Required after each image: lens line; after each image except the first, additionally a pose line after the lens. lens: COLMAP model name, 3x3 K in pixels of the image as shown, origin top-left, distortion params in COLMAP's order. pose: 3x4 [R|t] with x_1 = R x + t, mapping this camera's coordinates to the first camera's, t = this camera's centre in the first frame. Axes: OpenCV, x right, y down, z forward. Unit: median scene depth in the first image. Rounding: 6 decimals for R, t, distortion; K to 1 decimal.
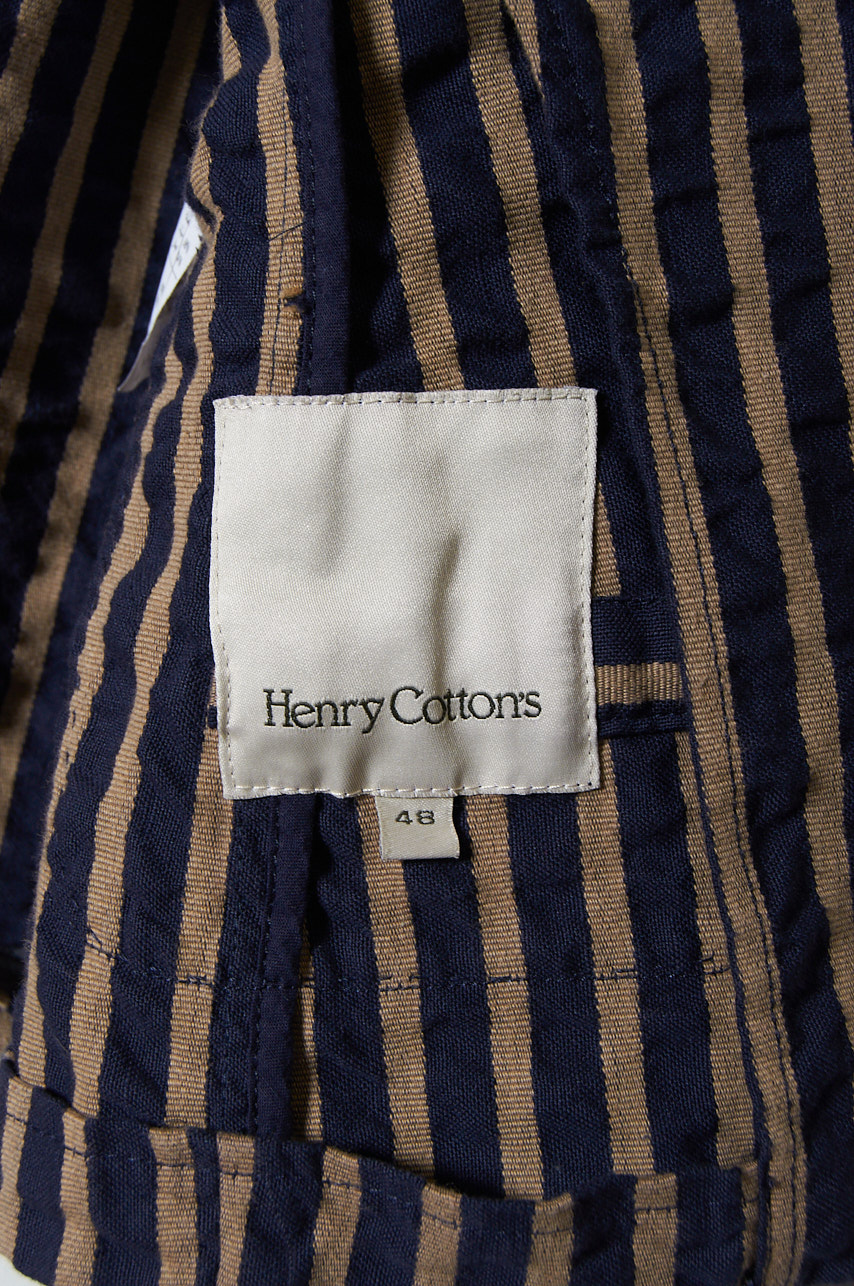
lens RADIAL K [[1885.4, 0, 425.6], [0, 1885.4, 643.9], [0, 0, 1]] dist [-0.024939, 0.000000]
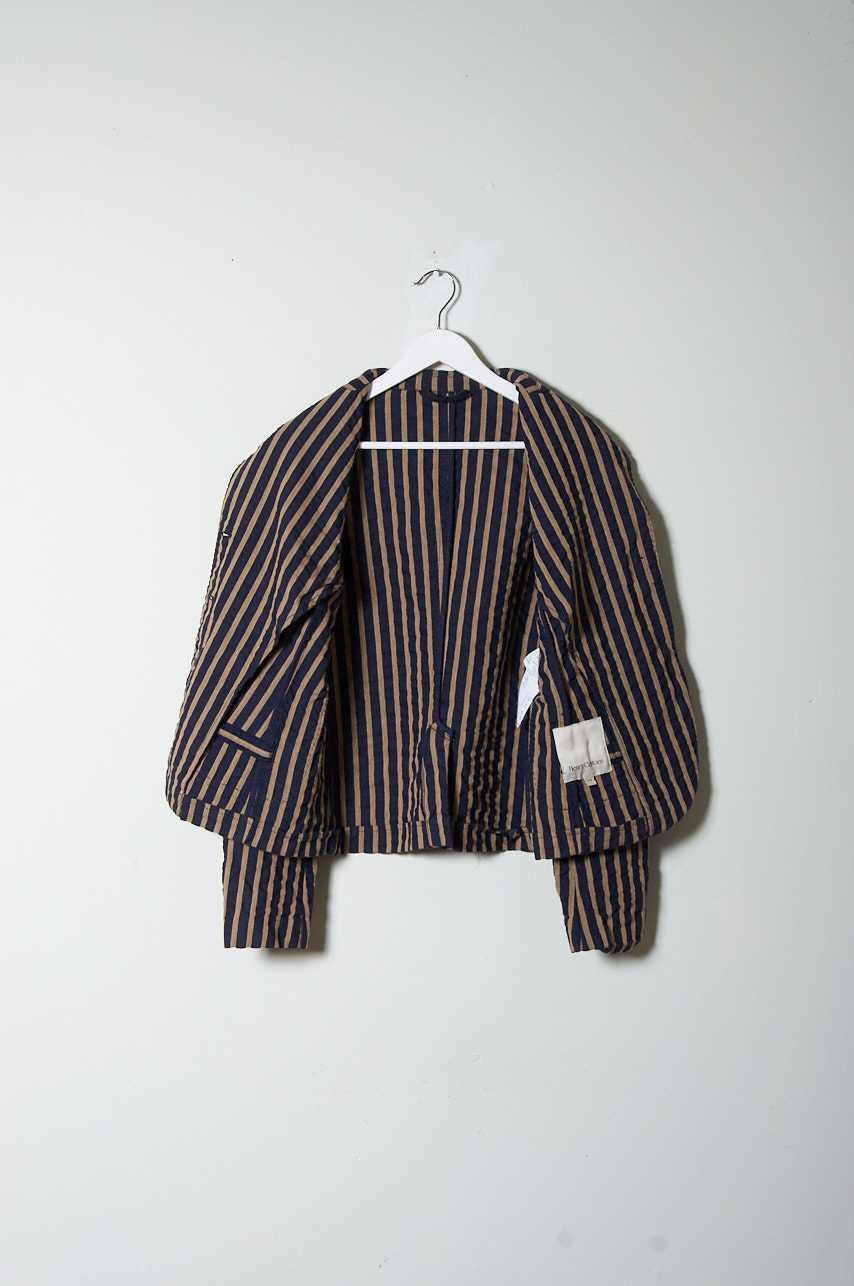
lens RADIAL K [[1885.4, 0, 424.4], [0, 1885.4, 648.8], [0, 0, 1]] dist [-0.024939, 0.000000]
pose [[0.954811, -0.198722, 0.221012, -2.117706], [0.215066, 0.975199, -0.052279, -0.157459], [-0.205142, 0.097448, 0.973869, -5.977667]]
